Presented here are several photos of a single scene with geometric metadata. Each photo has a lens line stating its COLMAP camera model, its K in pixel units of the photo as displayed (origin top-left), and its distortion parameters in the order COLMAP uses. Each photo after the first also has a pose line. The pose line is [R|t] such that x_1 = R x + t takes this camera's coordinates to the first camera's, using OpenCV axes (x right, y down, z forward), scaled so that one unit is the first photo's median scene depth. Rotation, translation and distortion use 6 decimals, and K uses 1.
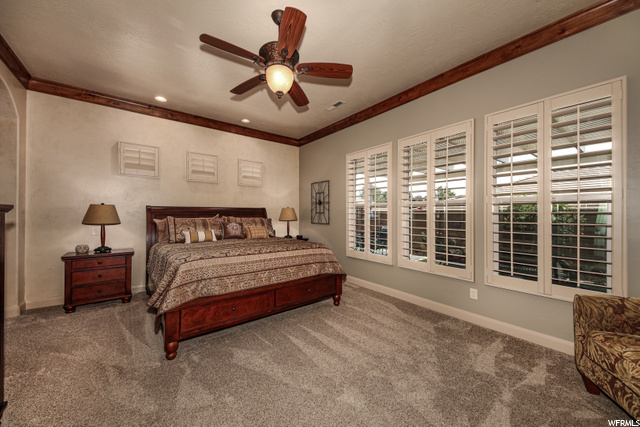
lens RADIAL K [[237.7, 0, 319.1], [0, 237.7, 213.1], [0, 0, 1]] dist [0.000986, 0.000025]
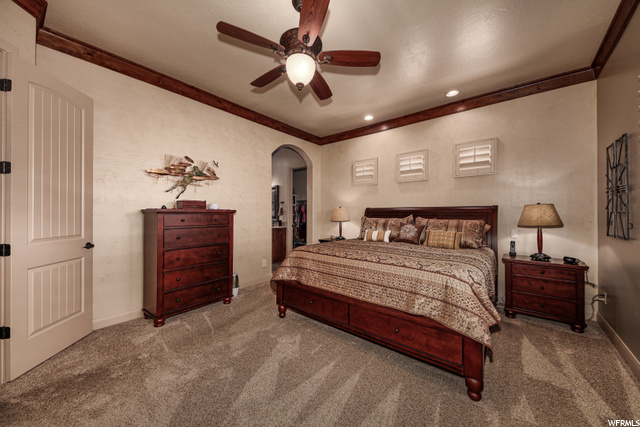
lens RADIAL K [[237.7, 0, 319.1], [0, 237.7, 213.1], [0, 0, 1]] dist [0.000986, 0.000025]
pose [[0.195204, -0.008014, -0.980730, 0.456224], [0.002660, 0.999967, -0.007641, 0.004989], [0.980759, -0.001117, 0.195219, 0.537299]]
